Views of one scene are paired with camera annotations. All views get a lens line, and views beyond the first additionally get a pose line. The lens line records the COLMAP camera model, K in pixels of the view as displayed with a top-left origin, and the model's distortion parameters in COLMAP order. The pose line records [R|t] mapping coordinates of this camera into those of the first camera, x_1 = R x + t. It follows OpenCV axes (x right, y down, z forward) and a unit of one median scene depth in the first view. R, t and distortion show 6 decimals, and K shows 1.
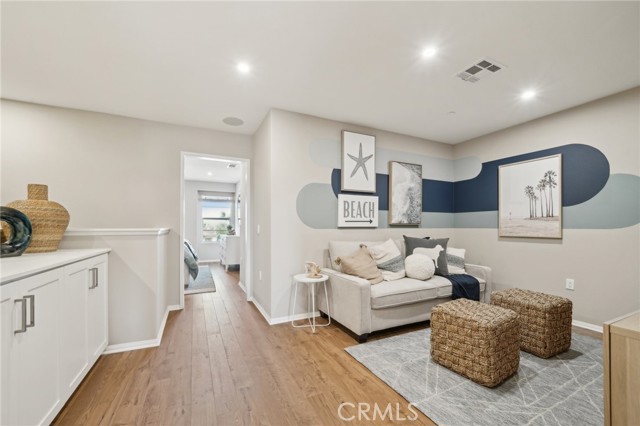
lens RADIAL K [[254.1, 0, 311.7], [0, 254.1, 224.8], [0, 0, 1]] dist [-0.000080, -0.000037]
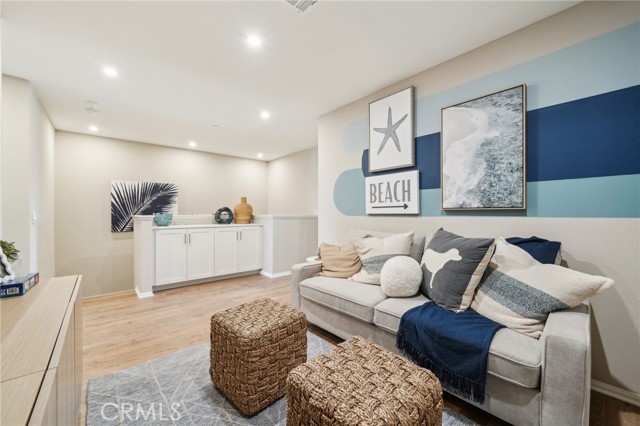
lens RADIAL K [[255.8, 0, 320.0], [0, 255.8, 213.0], [0, 0, 1]] dist [-0.001358, -0.000083]
pose [[0.278770, -0.003932, -0.960350, 0.896110], [0.008362, 0.999964, -0.001667, 0.005014], [0.960321, -0.007566, 0.278793, 0.571545]]
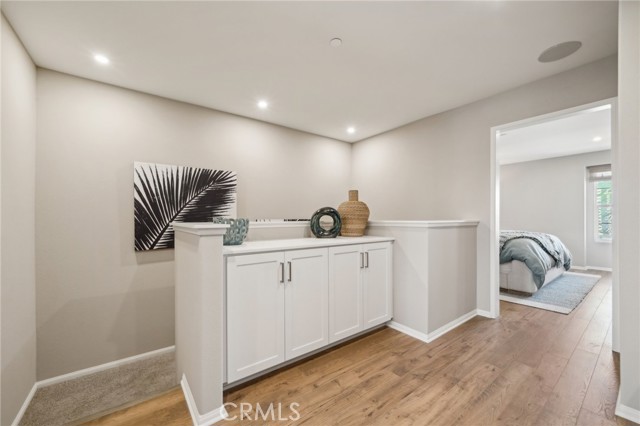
lens RADIAL K [[252.5, 0, 318.3], [0, 252.5, 217.8], [0, 0, 1]] dist [-0.002463, -0.000259]
pose [[0.212132, -0.006482, -0.977220, 0.169295], [0.012177, 0.999918, -0.003989, 0.001556], [0.977165, -0.011053, 0.212193, 0.276470]]
